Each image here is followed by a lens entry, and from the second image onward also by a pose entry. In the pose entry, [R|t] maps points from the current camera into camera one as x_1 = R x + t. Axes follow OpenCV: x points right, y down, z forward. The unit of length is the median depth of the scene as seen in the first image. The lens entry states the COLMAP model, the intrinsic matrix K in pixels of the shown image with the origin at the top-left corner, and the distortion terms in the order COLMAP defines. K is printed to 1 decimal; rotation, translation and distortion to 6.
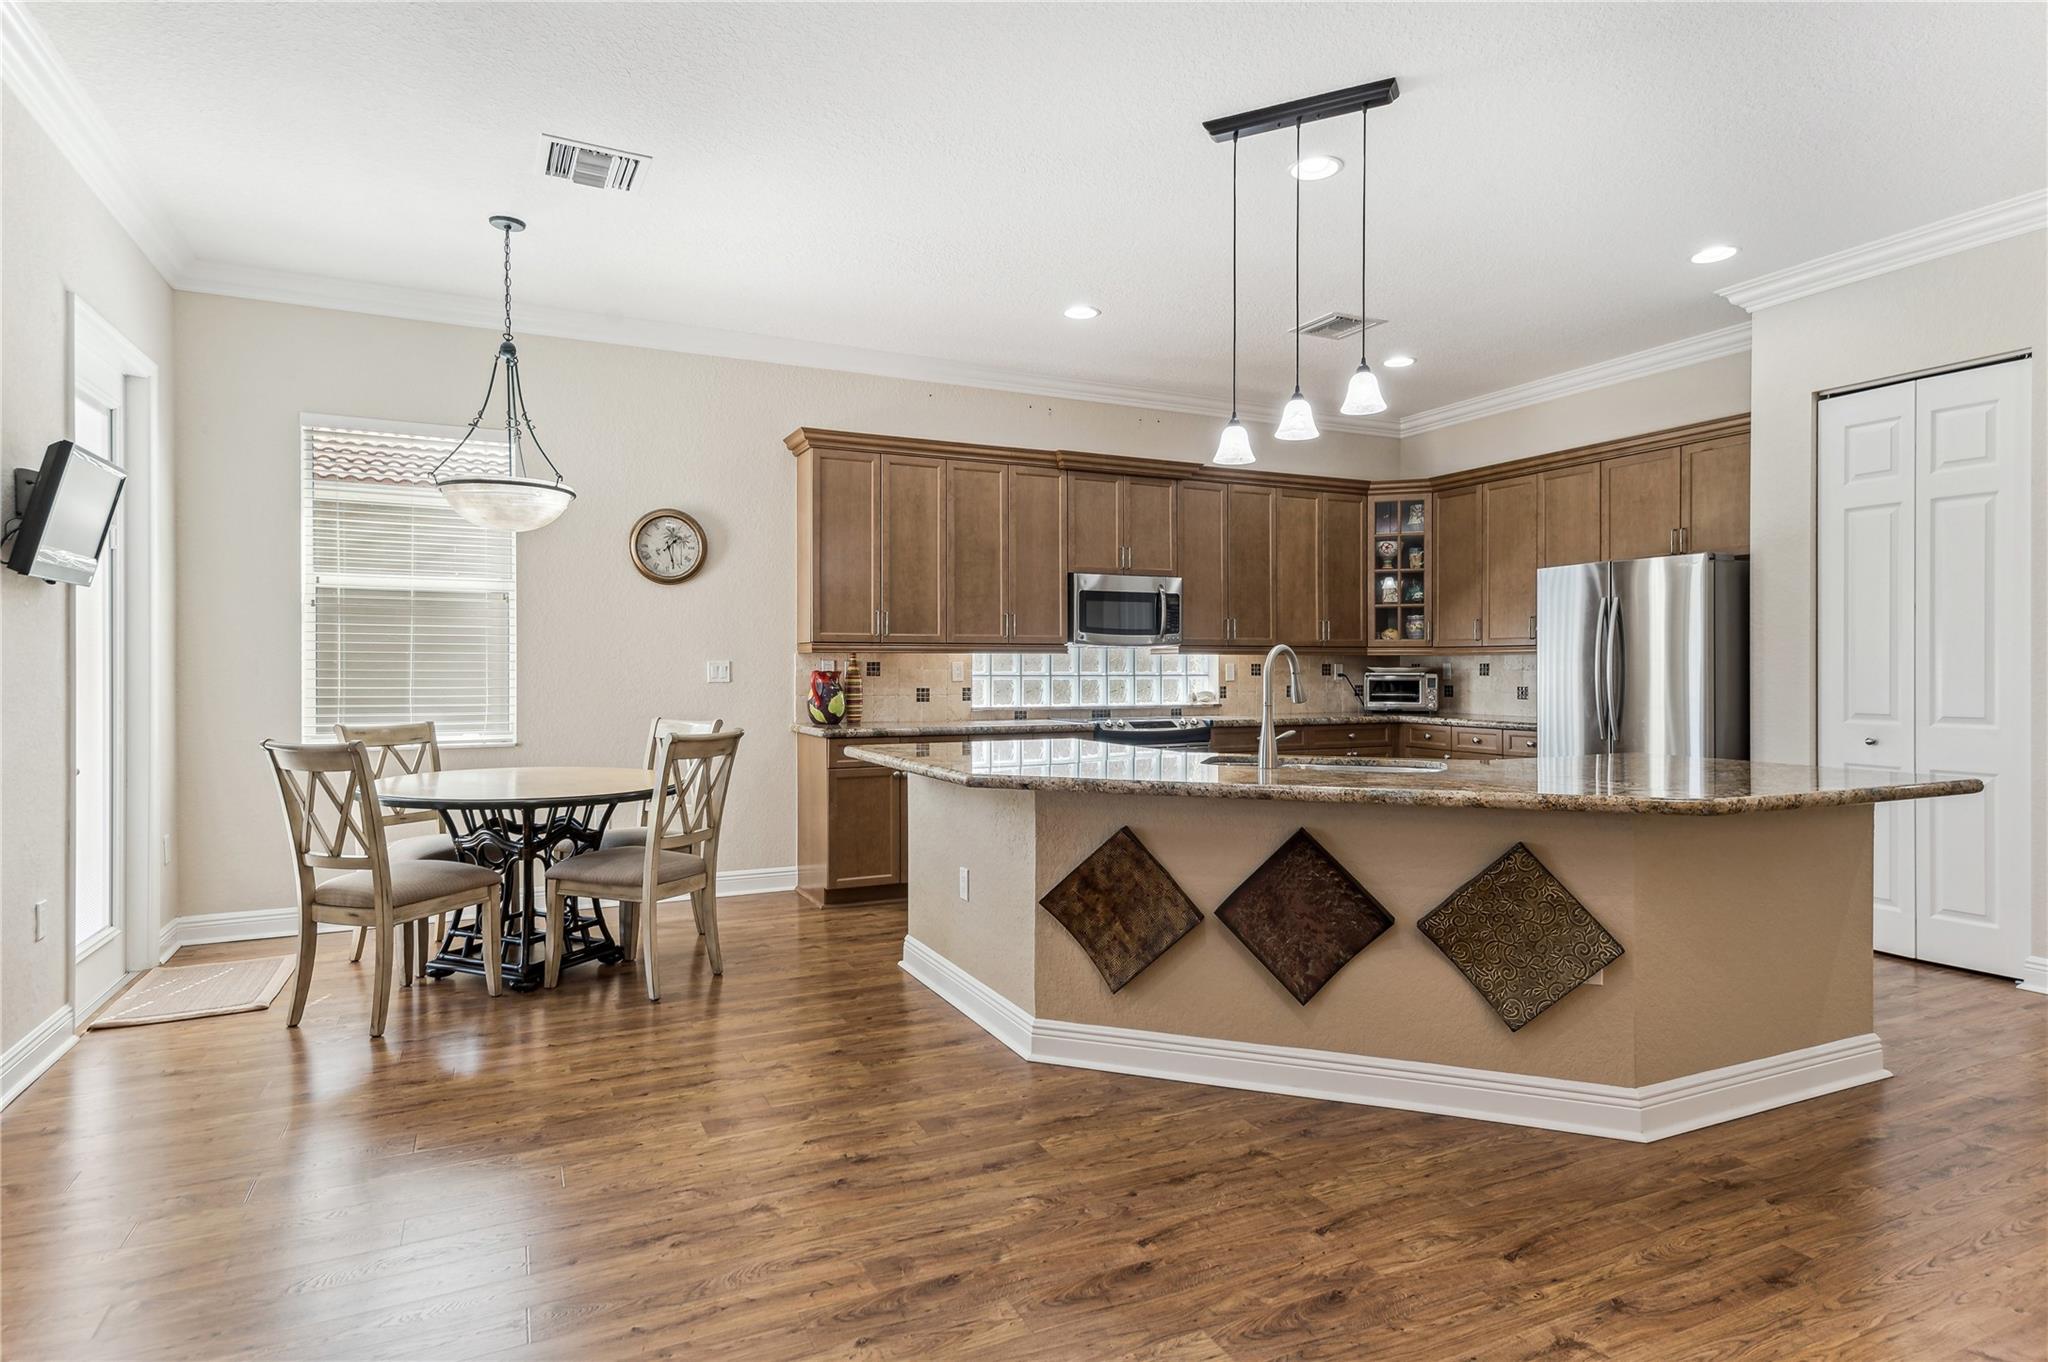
lens RADIAL K [[1092.8, 0, 1033.4], [0, 1092.8, 665.8], [0, 0, 1]] dist [0.012368, -0.000276]
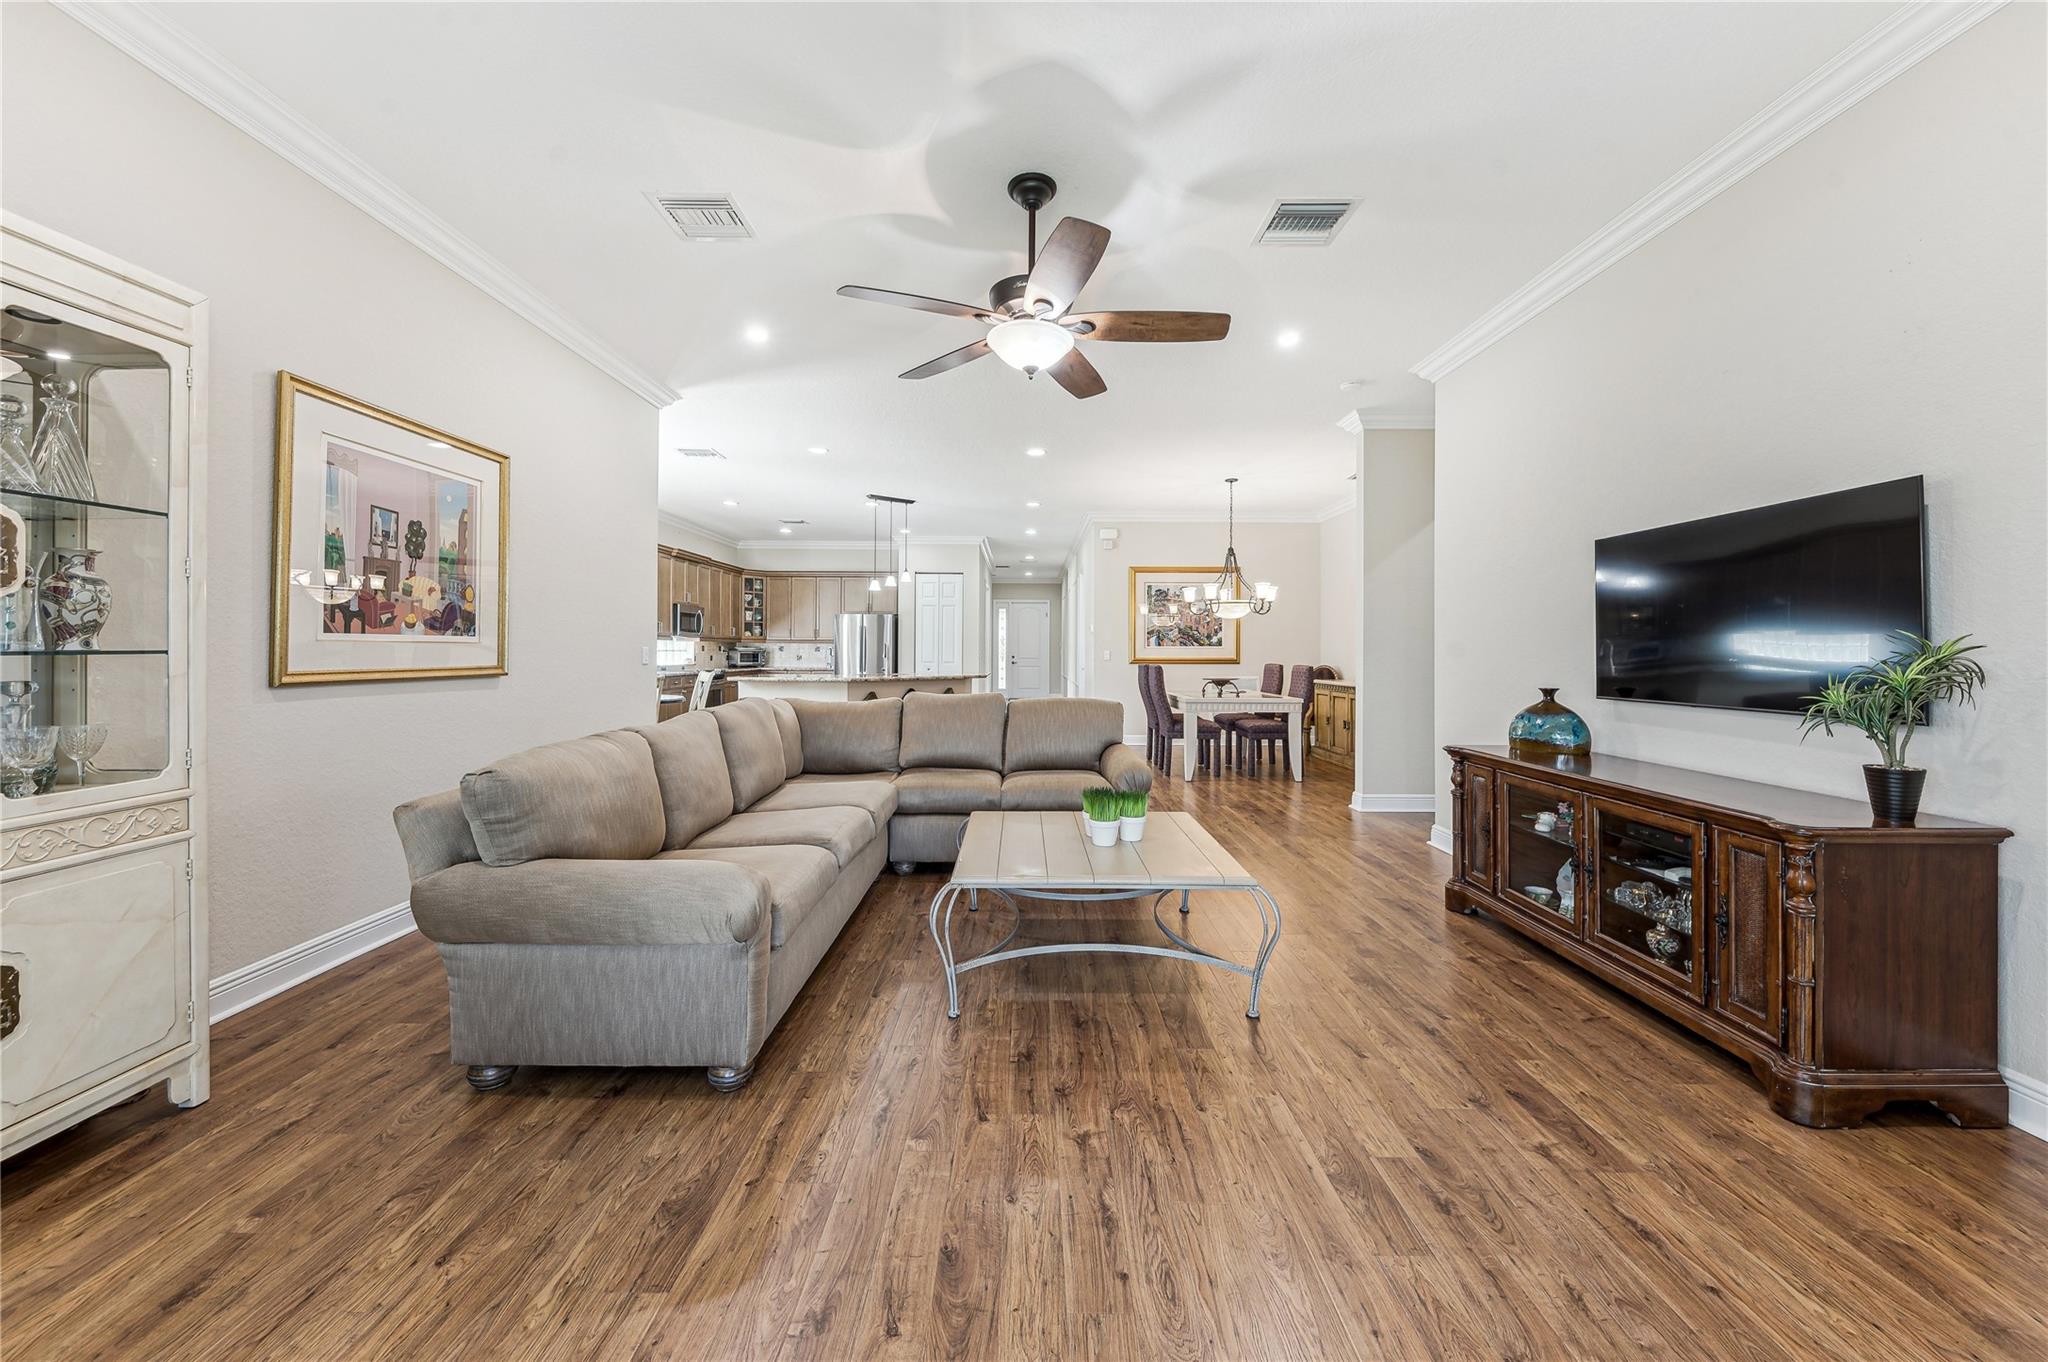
lens RADIAL K [[708.8, 0, 1033.5], [0, 708.8, 639.6], [0, 0, 1]] dist [-0.000076, -0.000021]
pose [[0.427012, 0.017401, 0.904079, -1.059753], [-0.007672, 0.999849, -0.015621, 0.003716], [-0.904213, -0.000266, 0.427081, -0.296656]]
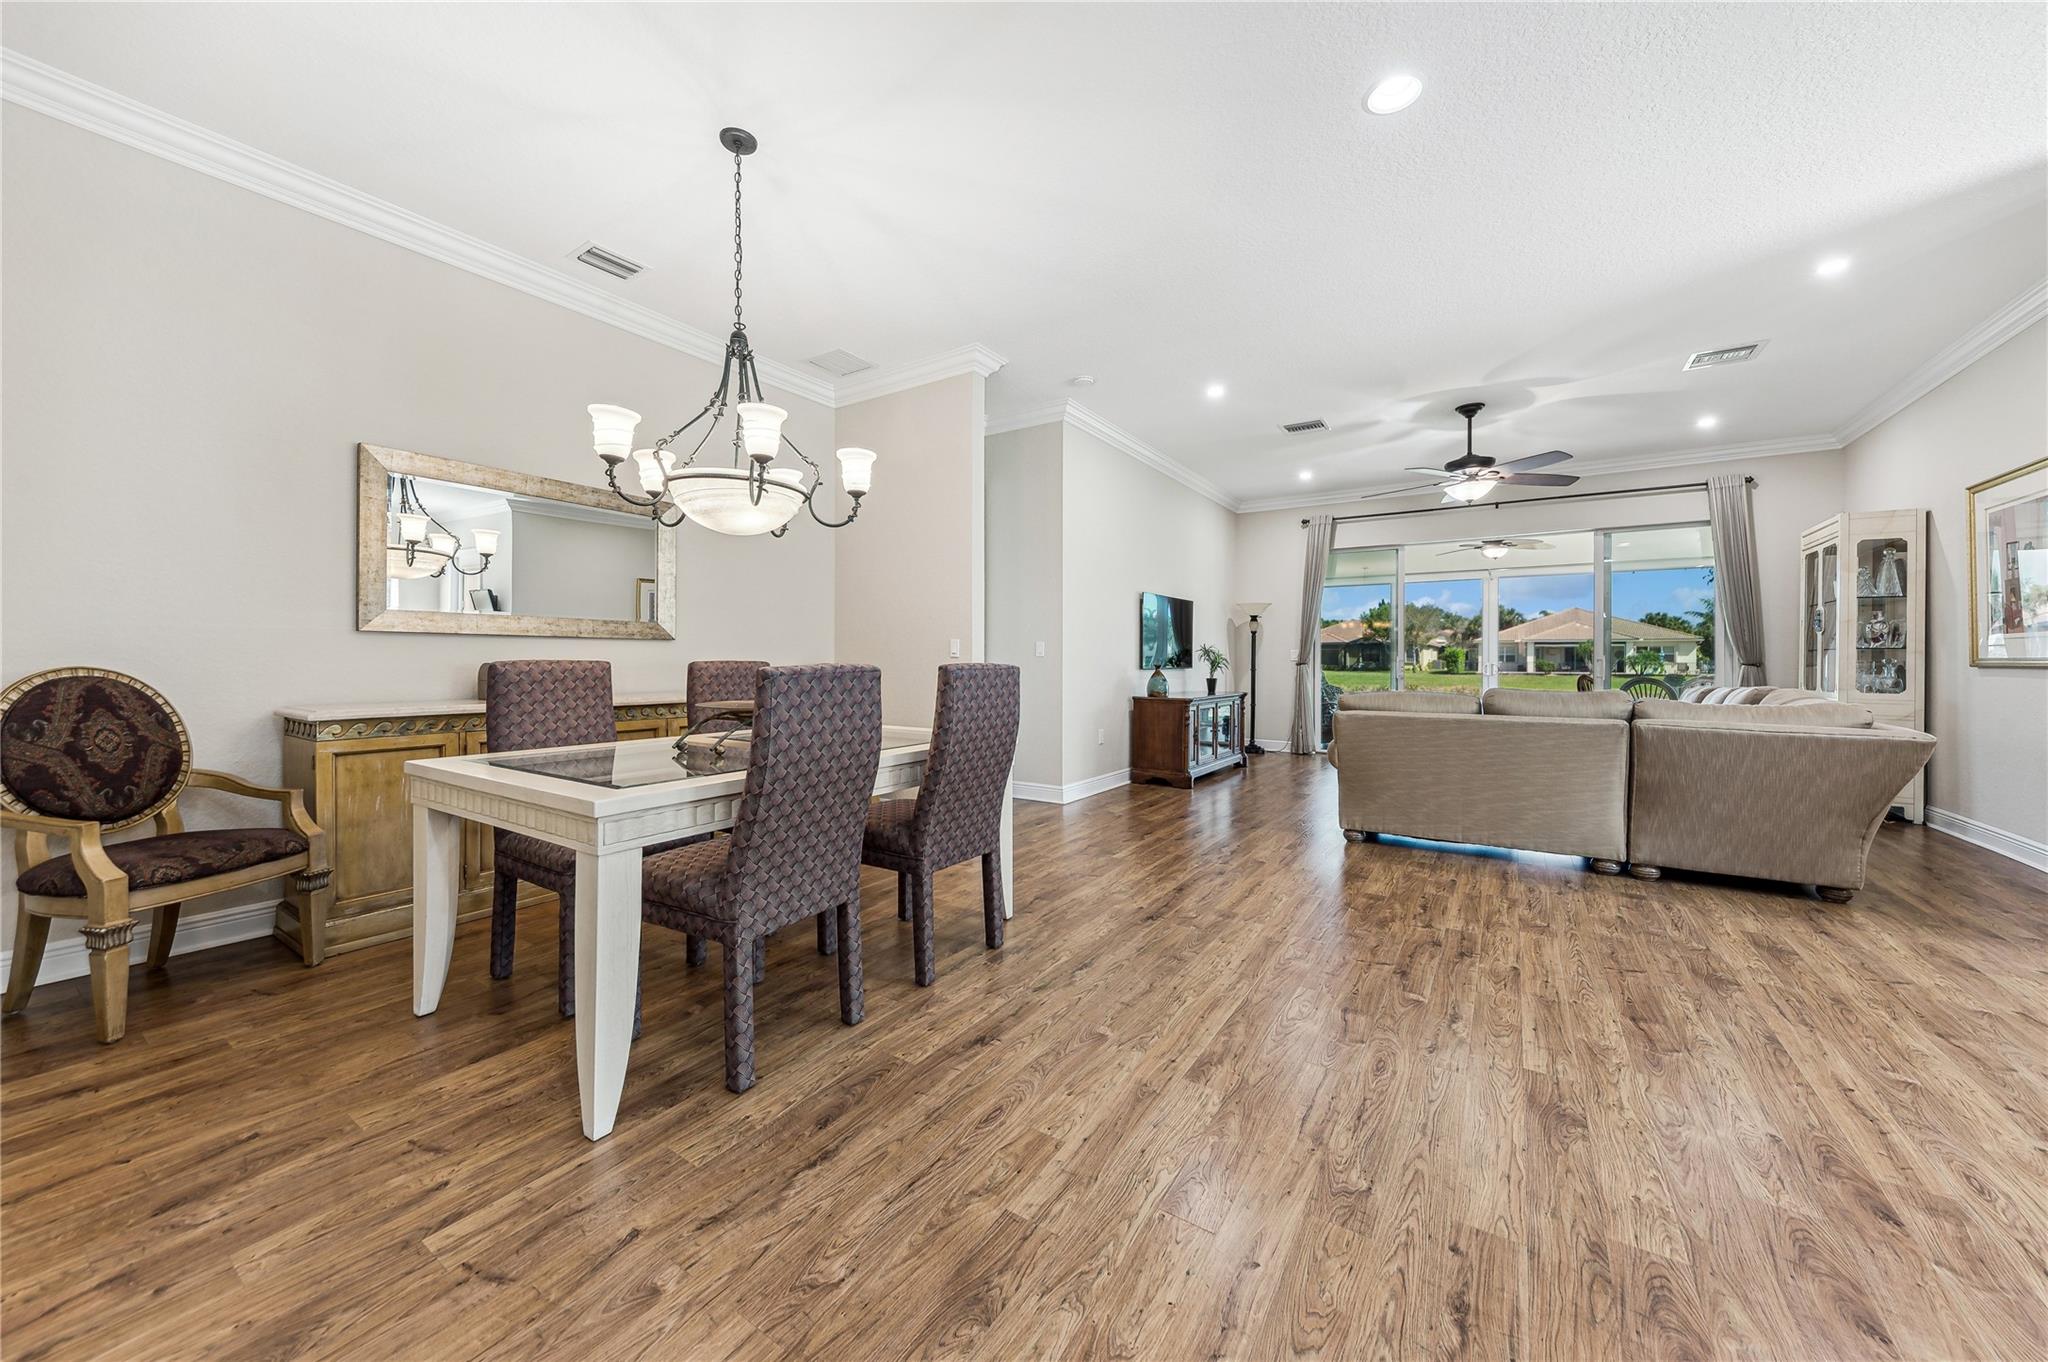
lens RADIAL K [[727.5, 0, 1019.0], [0, 727.5, 665.0], [0, 0, 1]] dist [0.014023, -0.007389]
pose [[-0.862780, -0.000260, -0.505579, 0.354824], [-0.002646, 0.999988, 0.004002, 0.025055], [0.505572, 0.004791, -0.862771, 0.447323]]
